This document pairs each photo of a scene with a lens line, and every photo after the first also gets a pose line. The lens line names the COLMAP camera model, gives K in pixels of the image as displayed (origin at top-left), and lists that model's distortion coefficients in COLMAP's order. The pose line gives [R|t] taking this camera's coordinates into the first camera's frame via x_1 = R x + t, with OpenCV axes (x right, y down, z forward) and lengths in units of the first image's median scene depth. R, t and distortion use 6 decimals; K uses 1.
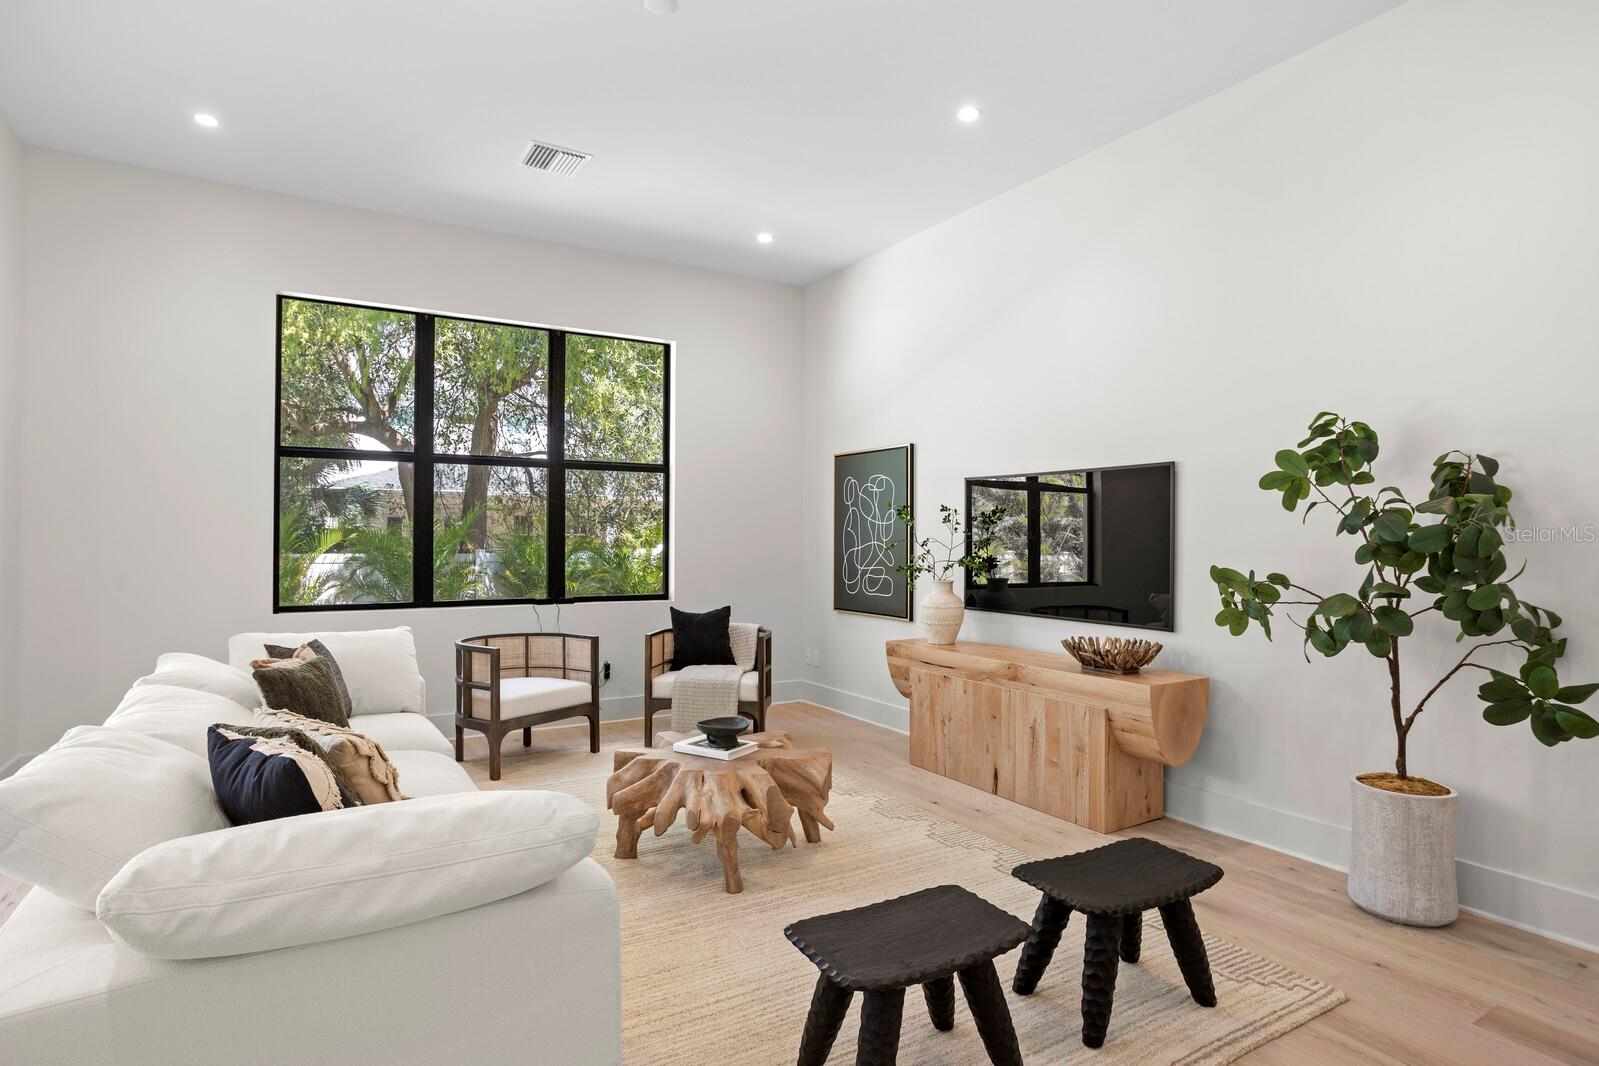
lens RADIAL K [[843.6, 0, 796.4], [0, 843.6, 536.7], [0, 0, 1]] dist [-0.016187, 0.009481]
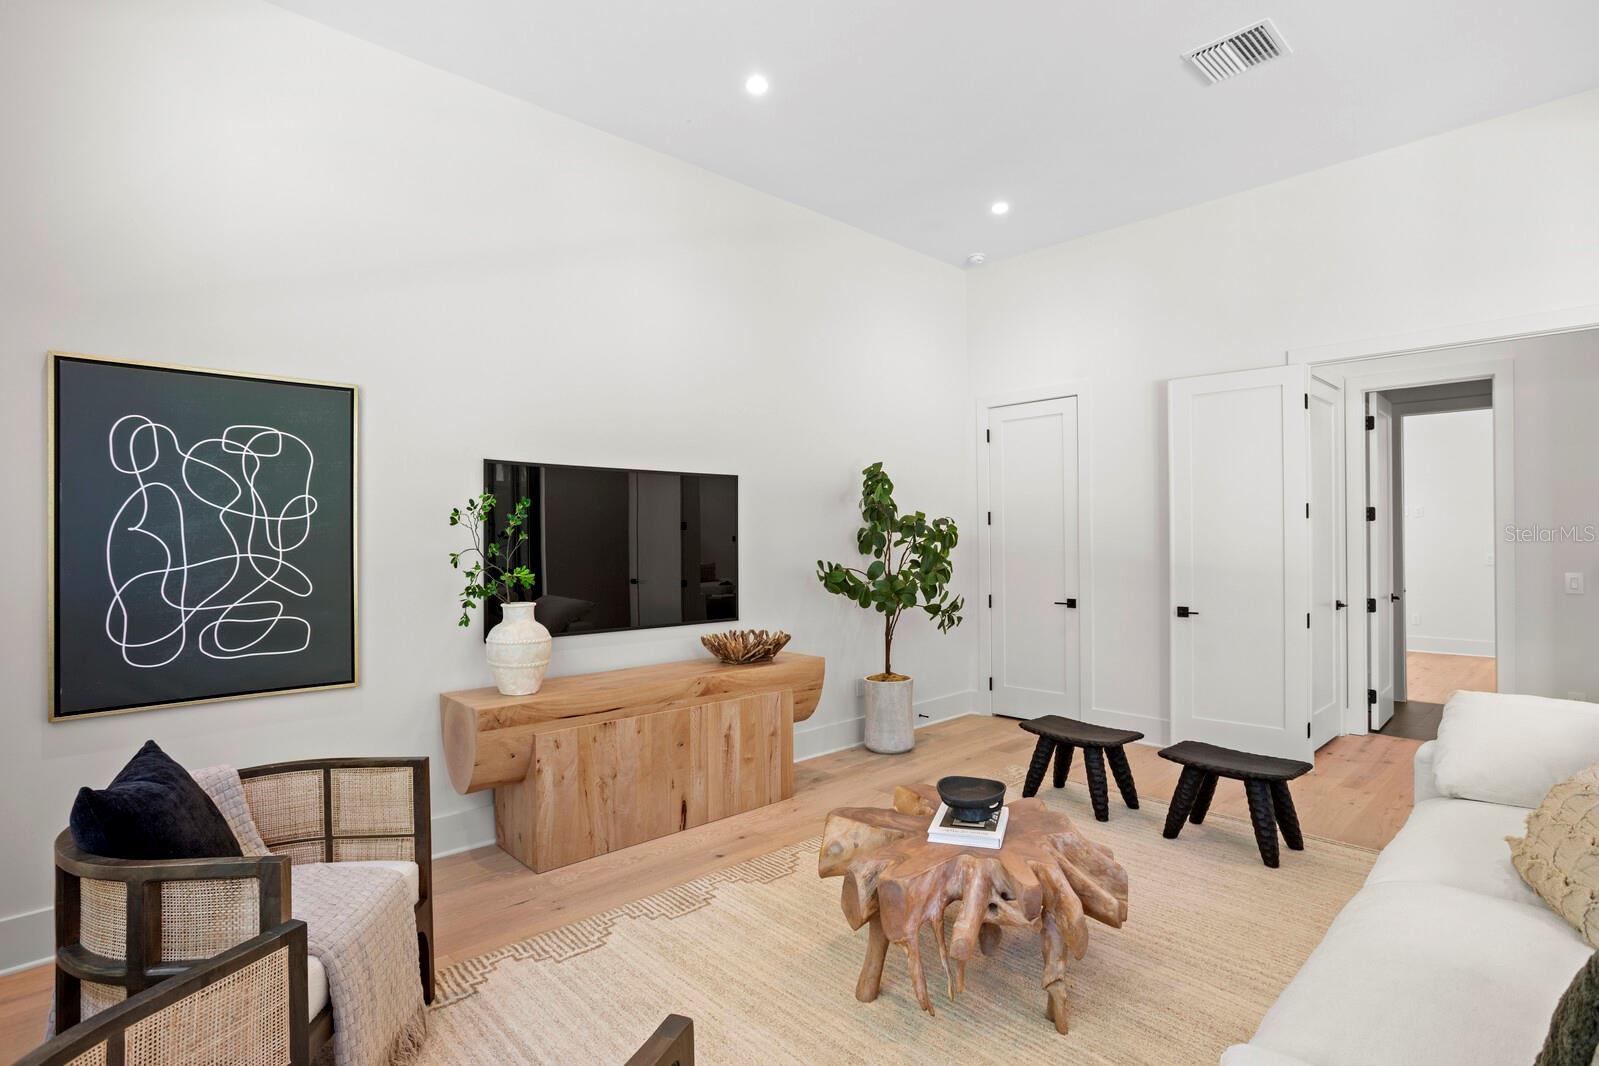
lens RADIAL K [[797.3, 0, 809.4], [0, 797.3, 531.2], [0, 0, 1]] dist [-0.030377, 0.016447]
pose [[-0.207236, 0.000554, 0.978291, -0.527992], [0.000059, 1.000000, -0.000554, -0.009061], [-0.978291, -0.000057, -0.207236, 0.894036]]
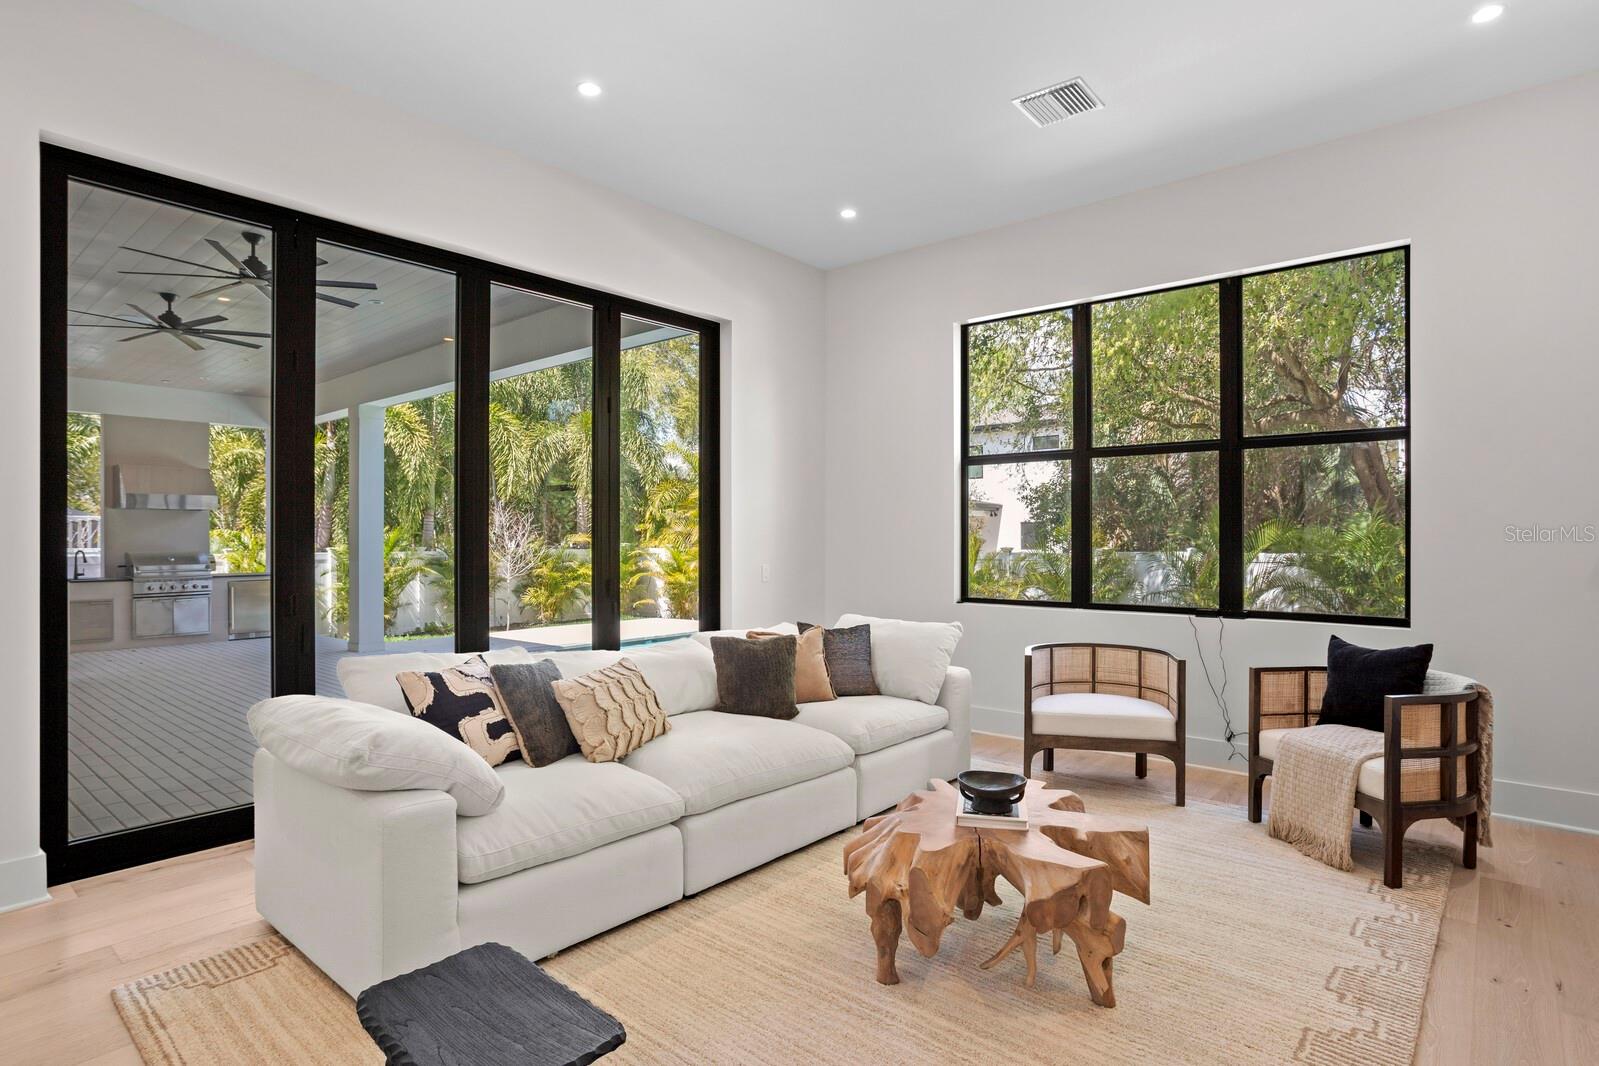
lens RADIAL K [[843.6, 0, 784.8], [0, 843.6, 544.2], [0, 0, 1]] dist [-0.016187, 0.009481]
pose [[0.285533, 0.006713, -0.958345, 0.417020], [0.003160, 0.999963, 0.007946, 0.003142], [0.958364, -0.005298, 0.285502, 0.422292]]
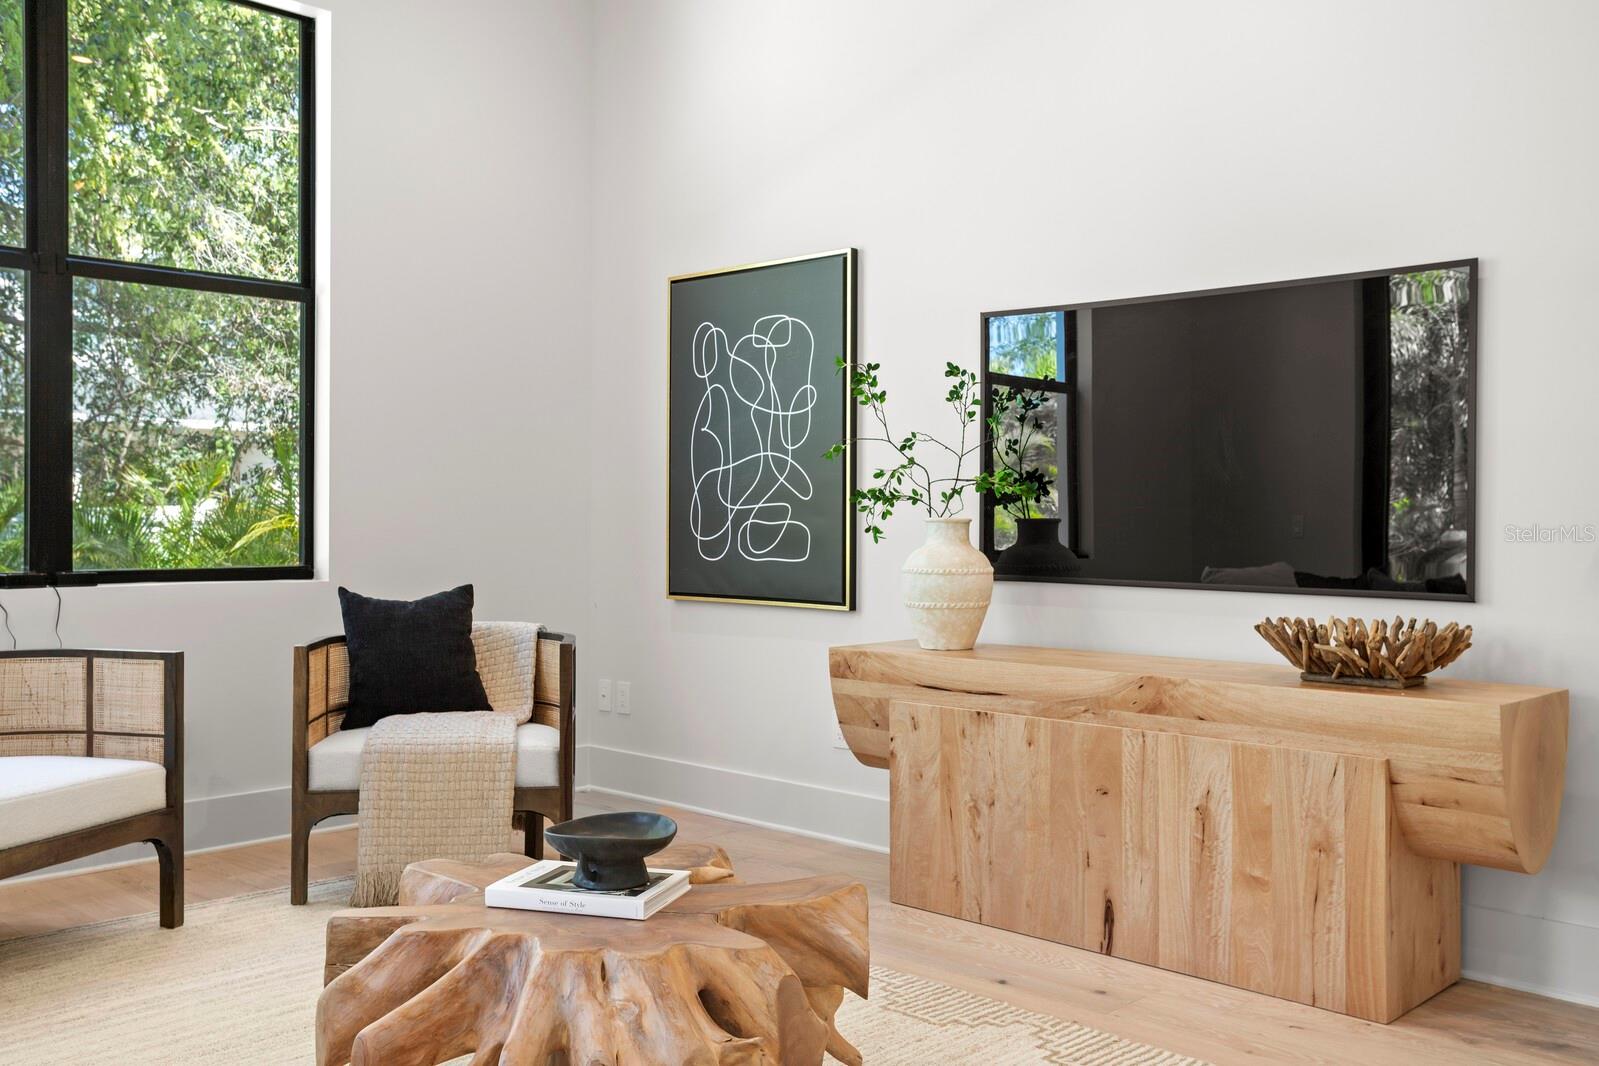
lens RADIAL K [[1463.1, 0, 788.1], [0, 1463.1, 511.4], [0, 0, 1]] dist [0.026488, 0.000000]
pose [[0.968430, 0.000687, 0.249286, -0.125017], [-0.000372, 0.999999, -0.001311, 0.048461], [-0.249287, 0.001177, 0.968429, 0.205968]]
